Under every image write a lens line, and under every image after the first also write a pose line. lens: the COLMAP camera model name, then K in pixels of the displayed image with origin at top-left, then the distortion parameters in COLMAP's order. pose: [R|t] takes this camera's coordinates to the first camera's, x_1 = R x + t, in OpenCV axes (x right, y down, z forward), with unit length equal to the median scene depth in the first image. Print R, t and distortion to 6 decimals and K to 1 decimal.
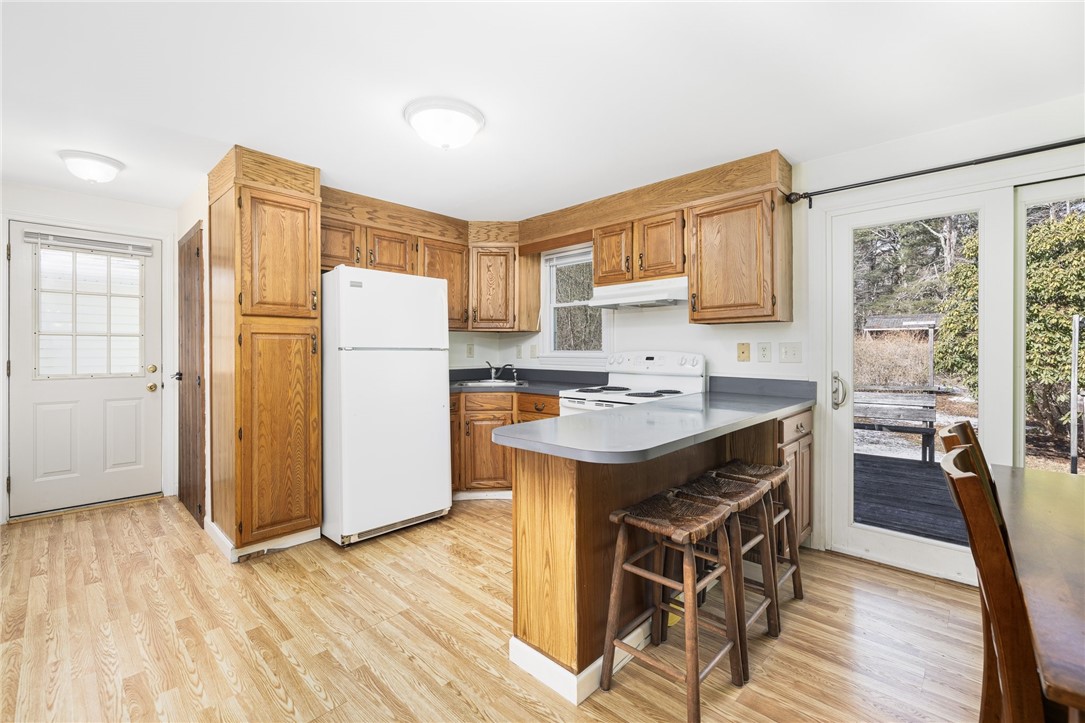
lens RADIAL K [[465.9, 0, 536.8], [0, 465.9, 352.4], [0, 0, 1]] dist [0.000884, 0.000382]
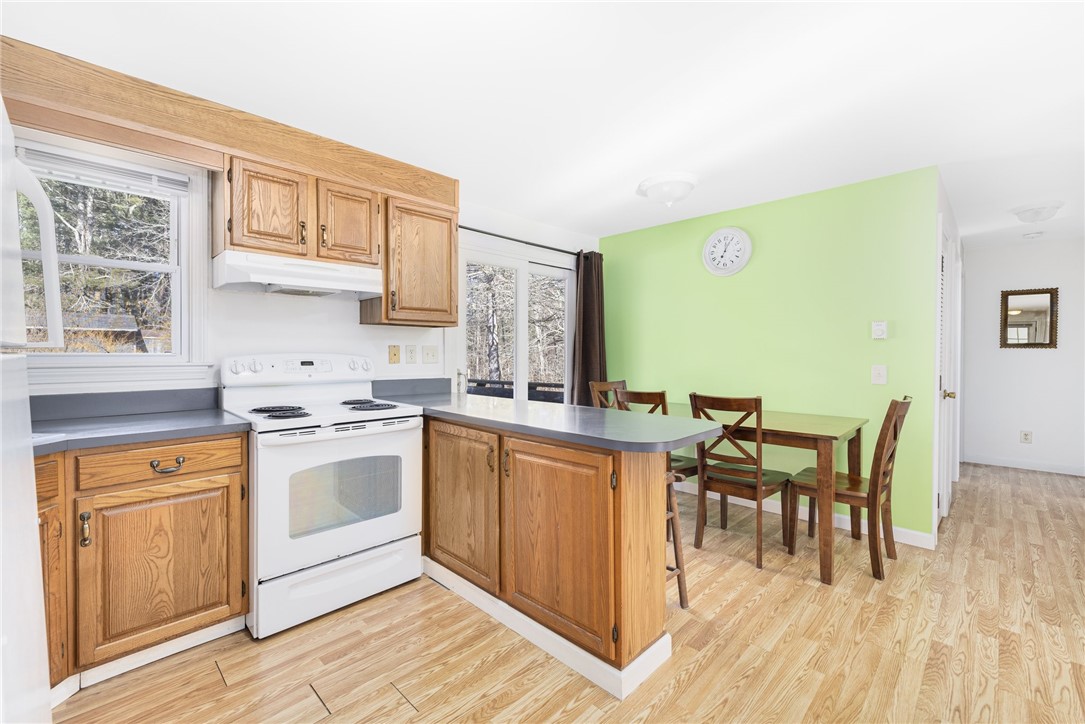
lens RADIAL K [[465.9, 0, 538.8], [0, 465.9, 354.8], [0, 0, 1]] dist [0.000884, 0.000382]
pose [[0.012893, -0.005067, 0.999904, -0.565198], [0.004809, 0.999976, 0.005005, -0.003028], [-0.999905, 0.004744, 0.012917, 0.683427]]
